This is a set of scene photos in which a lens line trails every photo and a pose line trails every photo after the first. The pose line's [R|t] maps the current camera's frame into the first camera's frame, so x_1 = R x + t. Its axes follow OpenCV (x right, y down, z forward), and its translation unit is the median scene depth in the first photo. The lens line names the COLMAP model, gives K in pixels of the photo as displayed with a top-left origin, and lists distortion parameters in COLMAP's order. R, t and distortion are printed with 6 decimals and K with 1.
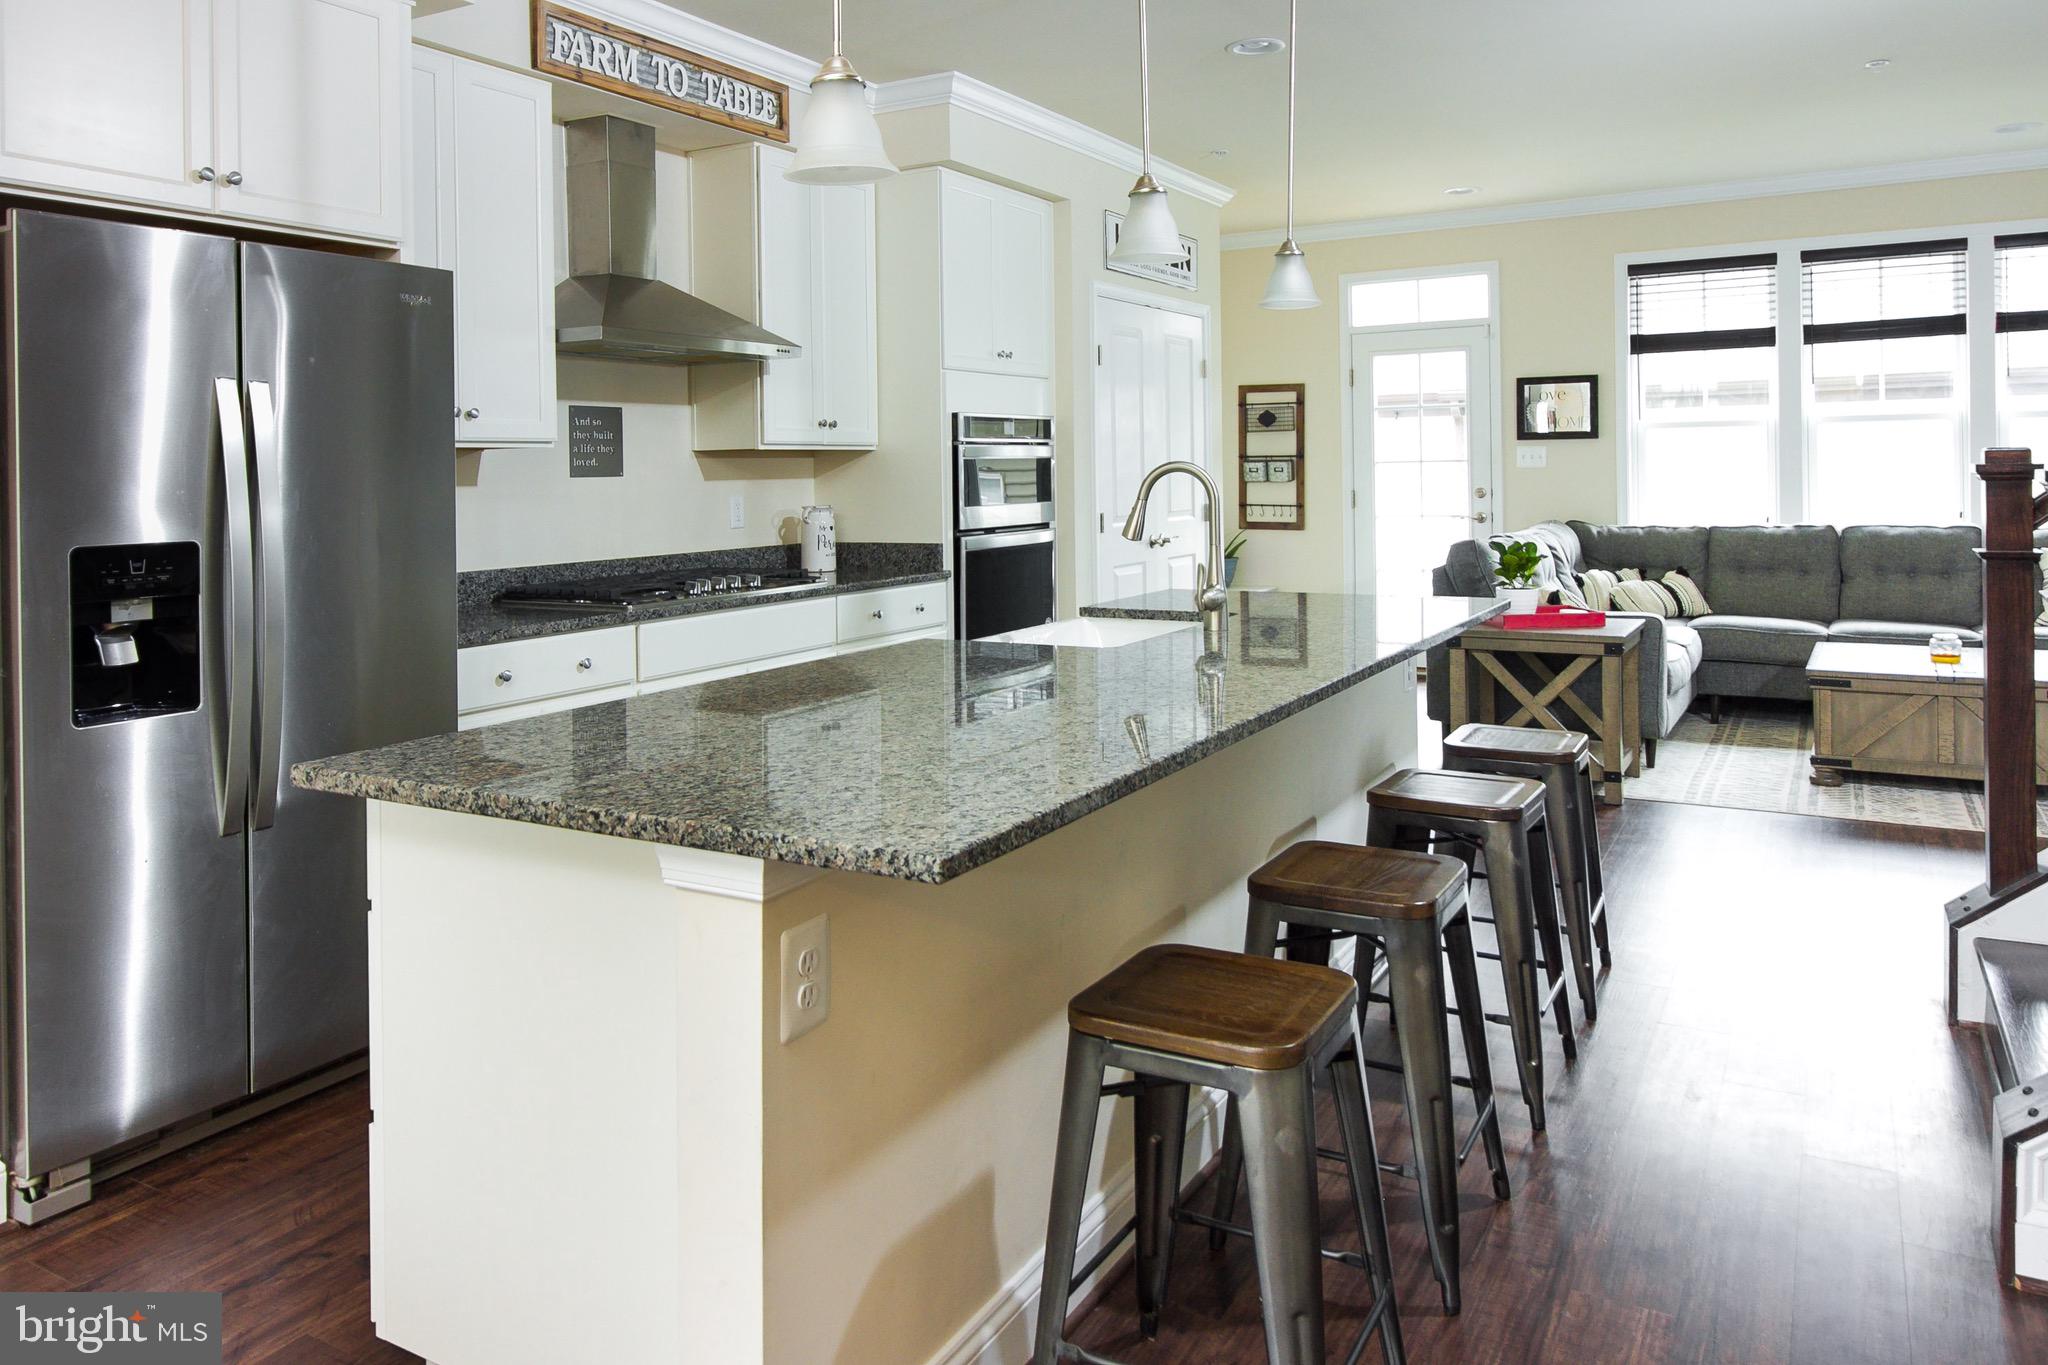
lens RADIAL K [[1452.9, 0, 1007.7], [0, 1452.9, 477.5], [0, 0, 1]] dist [0.018894, -0.003559]
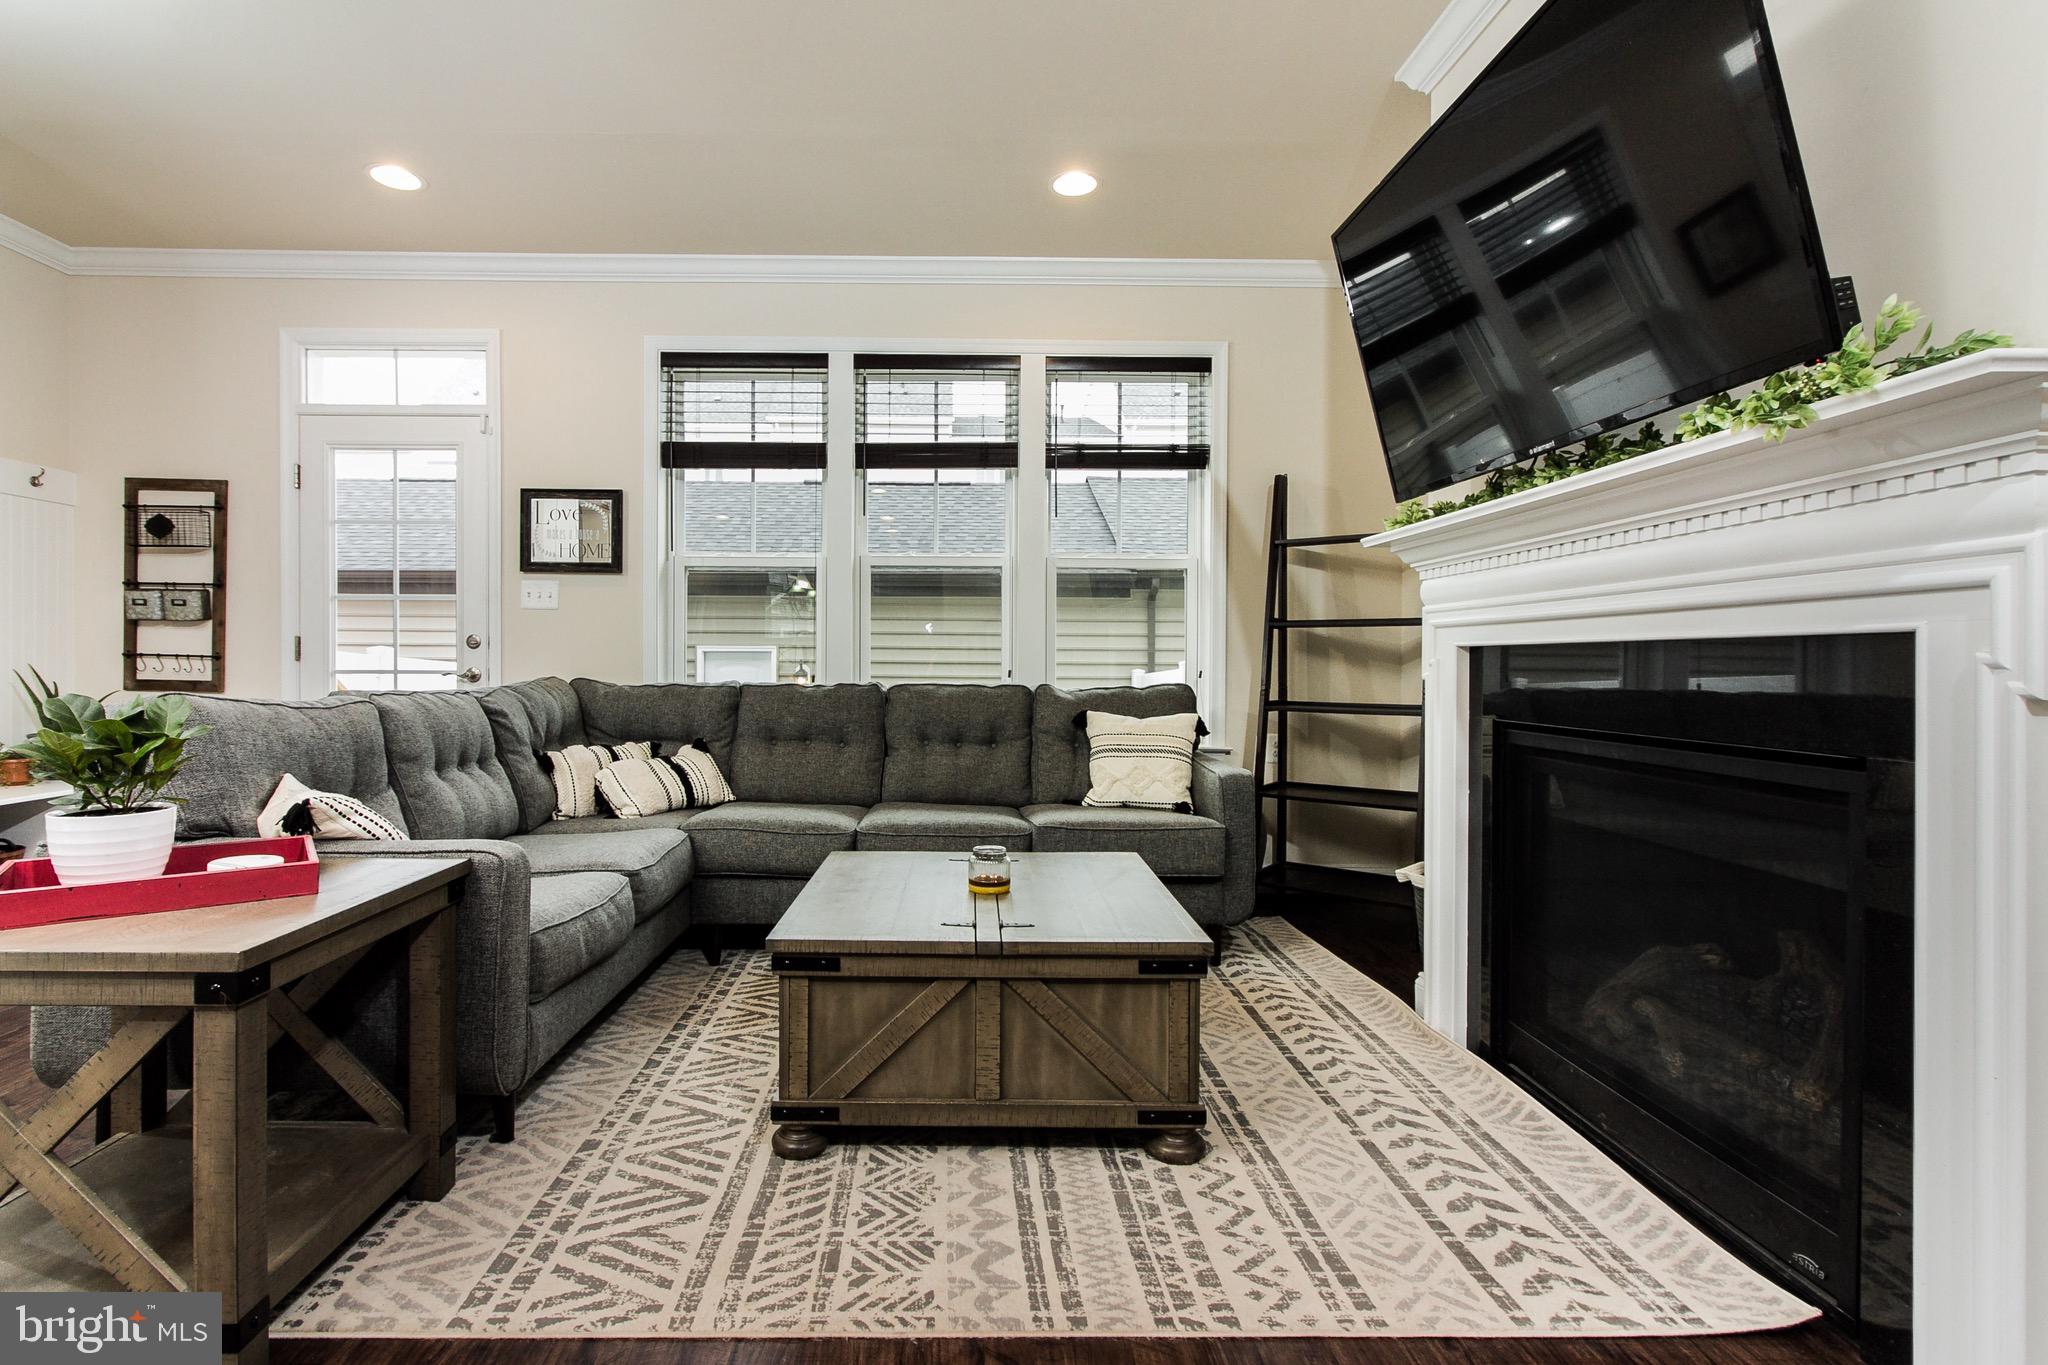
lens RADIAL K [[955.1, 0, 957.3], [0, 955.1, 682.8], [0, 0, 1]] dist [0.001169, 0.000463]
pose [[0.861446, 0.011764, 0.507713, 0.438374], [-0.017897, 0.999814, 0.007199, 0.035872], [-0.507534, -0.015288, 0.861496, 0.684707]]
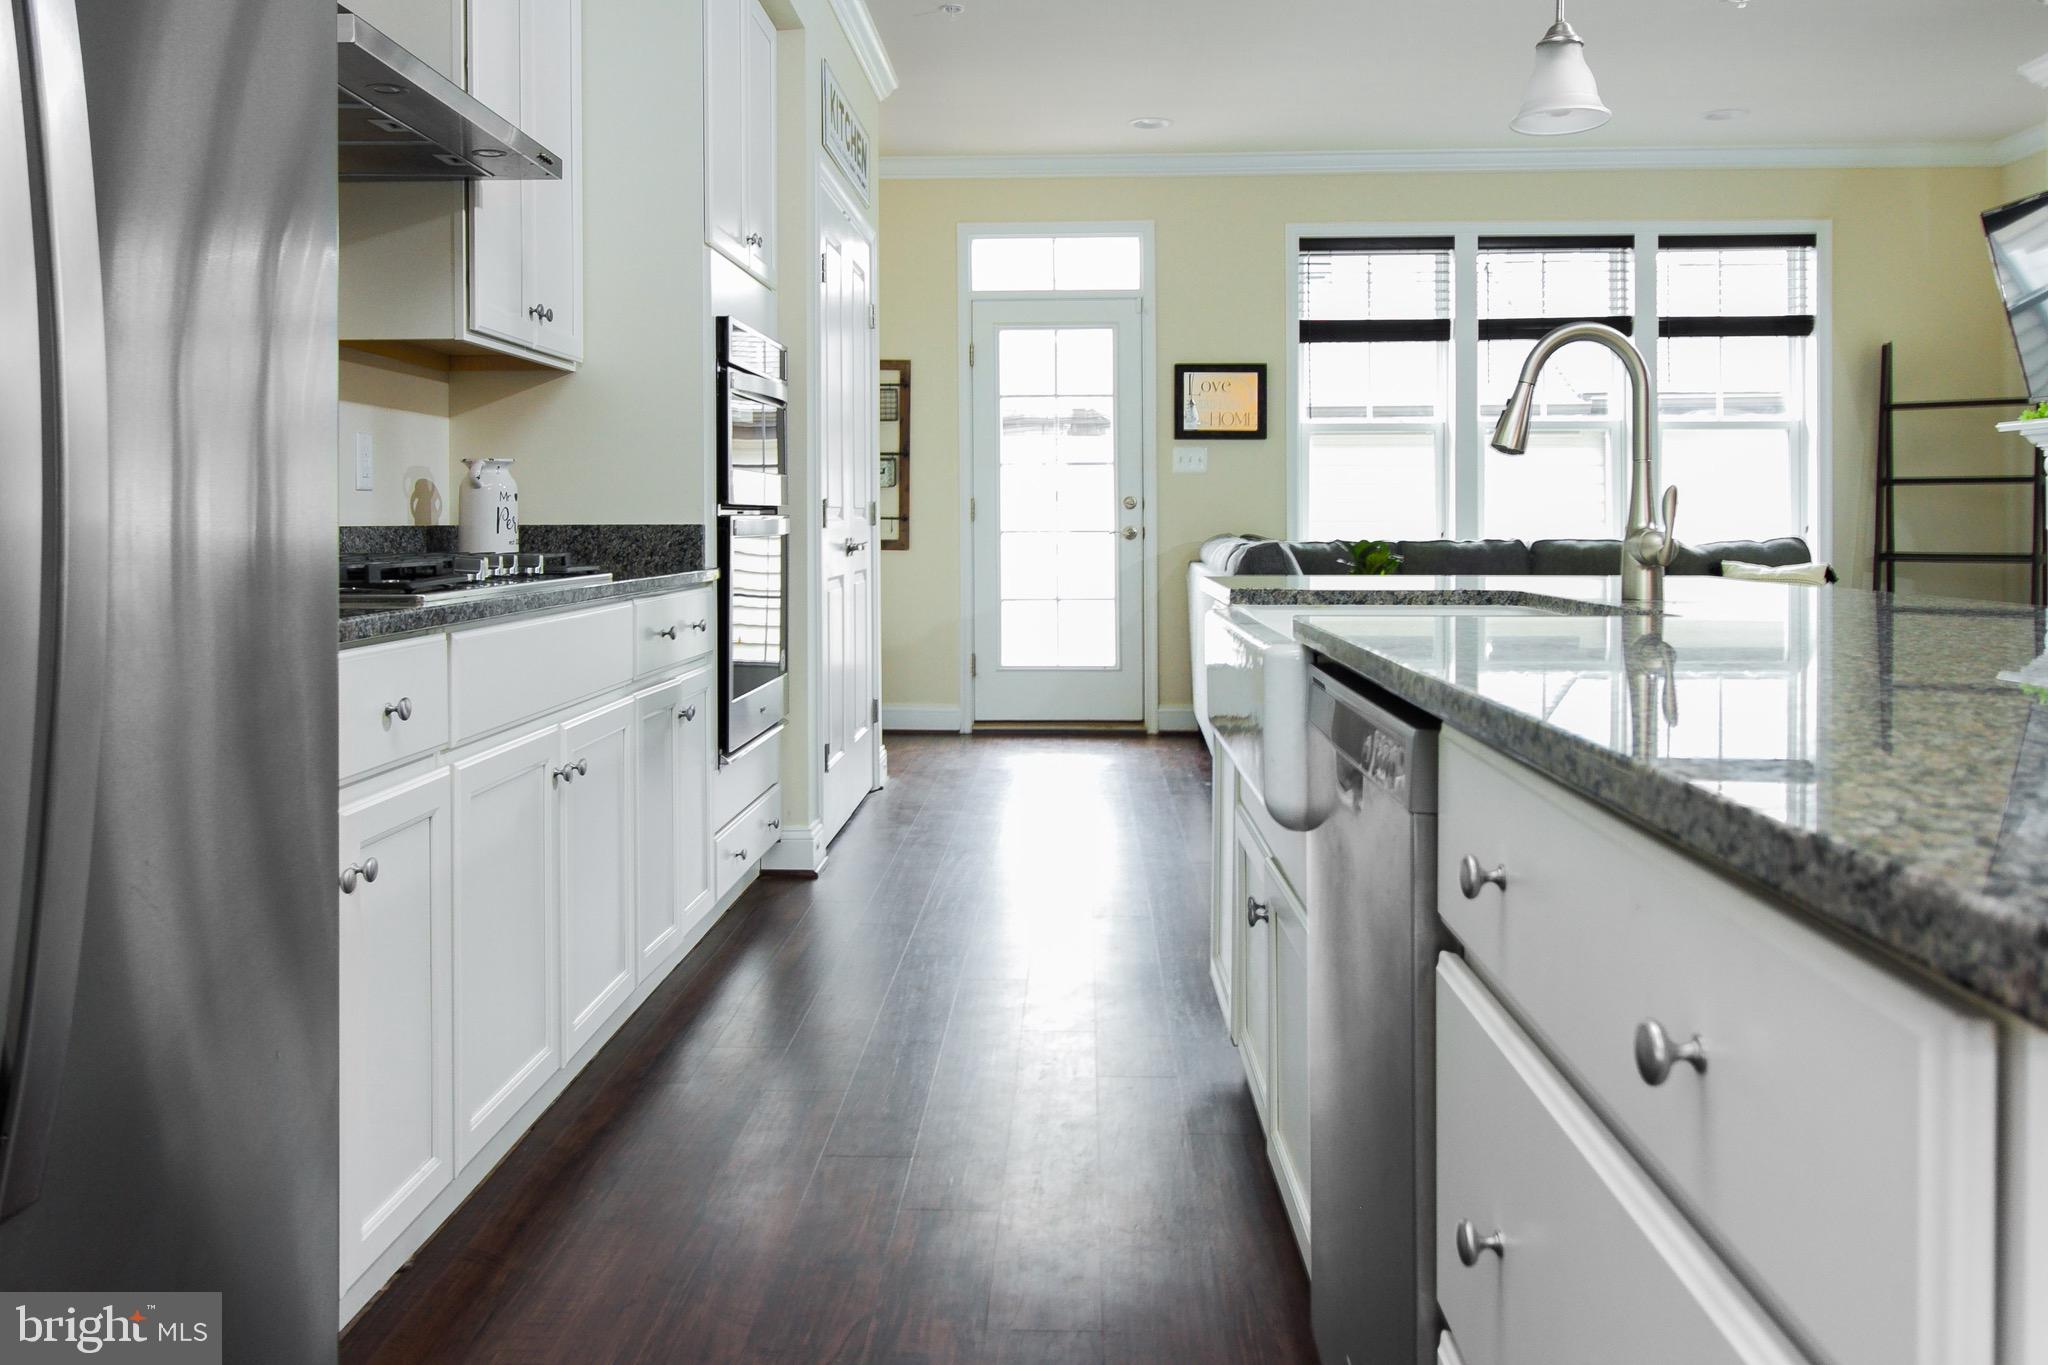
lens RADIAL K [[1668.8, 0, 993.6], [0, 1668.8, 525.7], [0, 0, 1]] dist [-0.009556, 0.005490]
pose [[0.889203, 0.015348, 0.457256, -0.256233], [-0.011698, 0.999873, -0.010812, 0.051602], [-0.457364, 0.004265, 0.889269, 0.309424]]
